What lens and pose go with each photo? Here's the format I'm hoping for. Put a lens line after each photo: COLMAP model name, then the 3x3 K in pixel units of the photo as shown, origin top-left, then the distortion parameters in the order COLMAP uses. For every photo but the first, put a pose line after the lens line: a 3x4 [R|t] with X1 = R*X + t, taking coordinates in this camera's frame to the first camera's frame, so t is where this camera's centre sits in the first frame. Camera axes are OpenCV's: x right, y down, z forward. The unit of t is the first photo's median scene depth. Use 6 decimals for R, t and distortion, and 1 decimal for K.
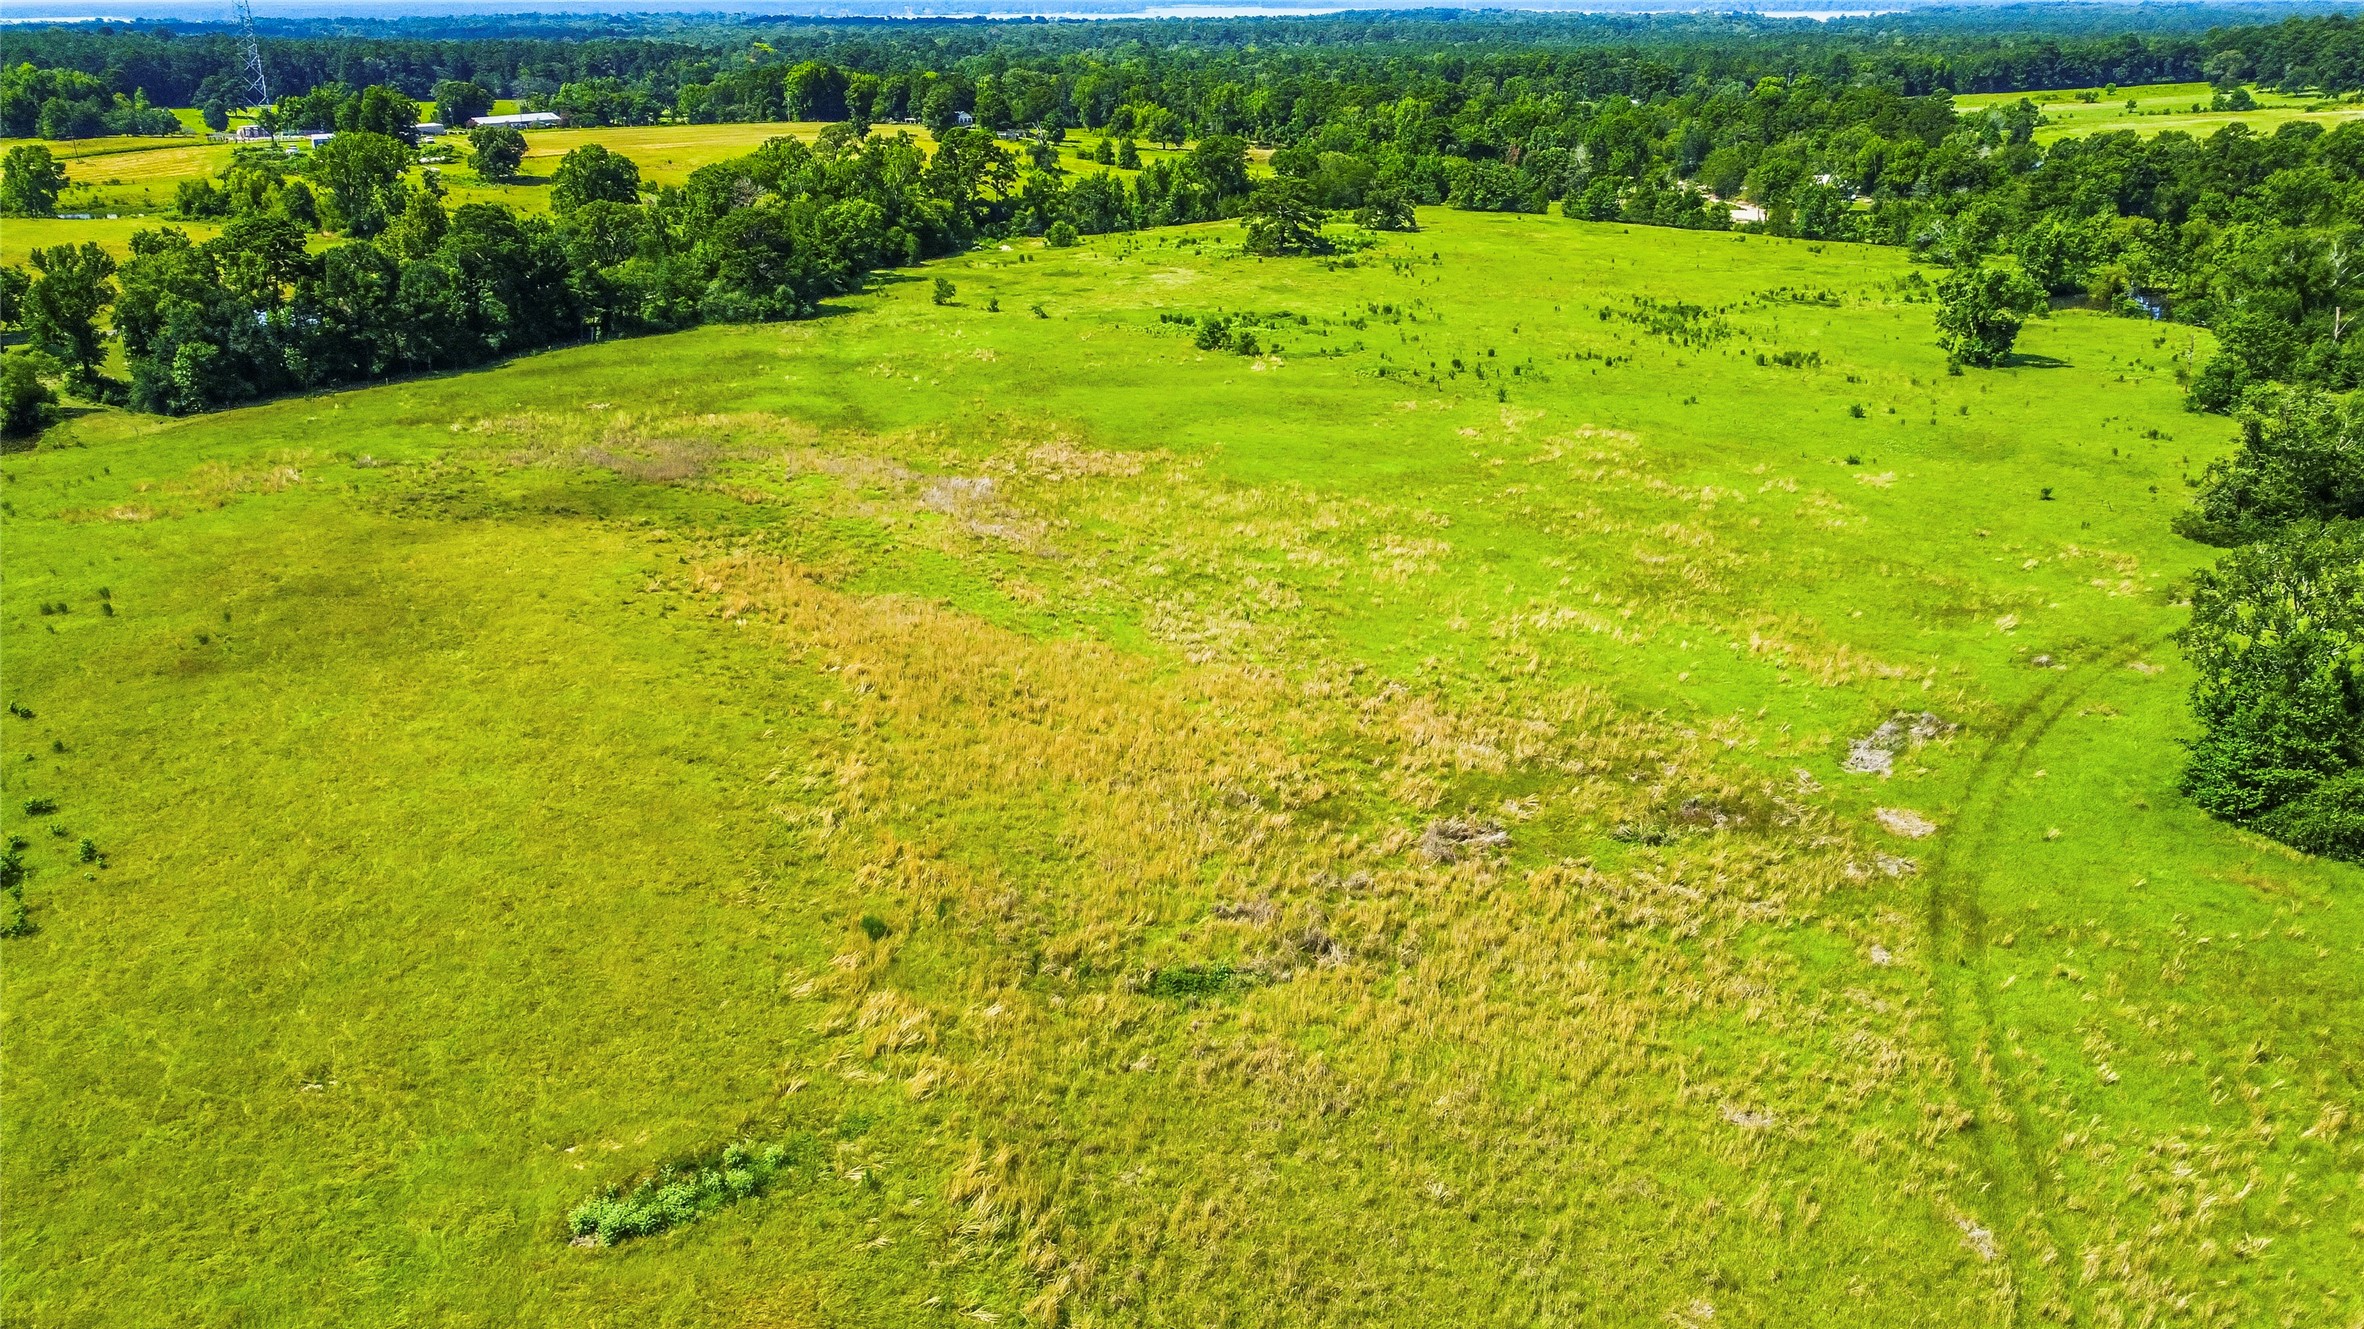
lens RADIAL K [[1770.3, 0, 1182.0], [0, 1770.3, 664.5], [0, 0, 1]] dist [-0.002576, -0.004303]
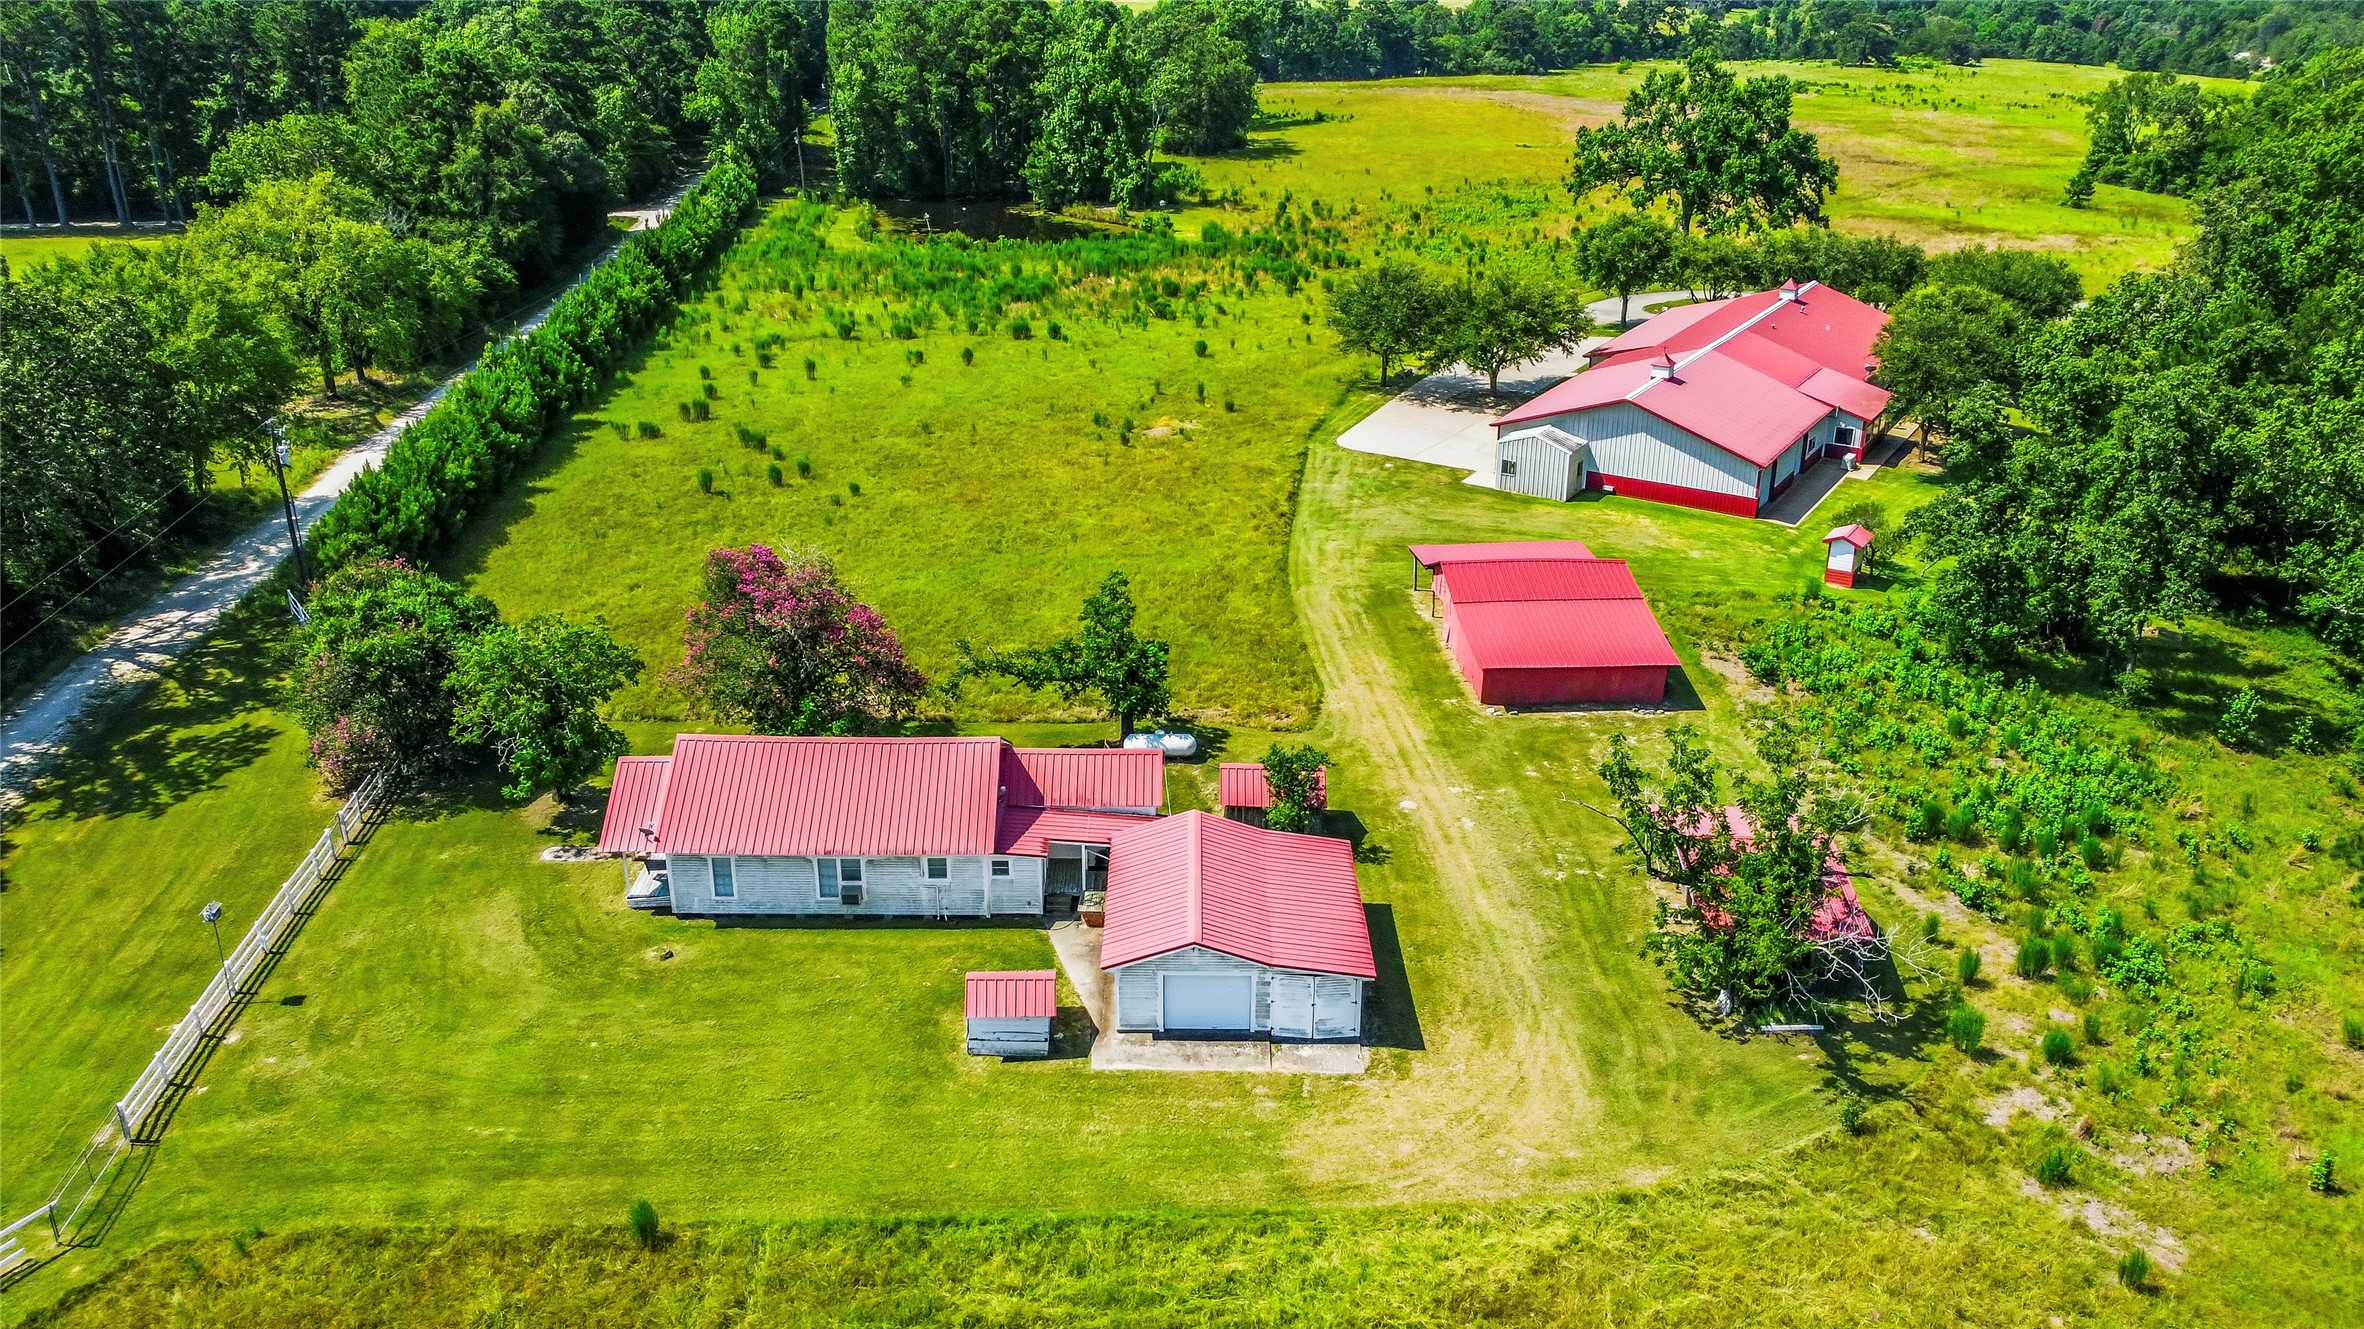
lens RADIAL K [[1770.3, 0, 1182.0], [0, 1770.3, 664.5], [0, 0, 1]] dist [-0.002576, -0.004303]
pose [[0.932177, 0.150852, -0.329075, 0.076576], [-0.137565, 0.988459, 0.063441, 0.208265], [0.334847, -0.013869, 0.942170, -0.495966]]
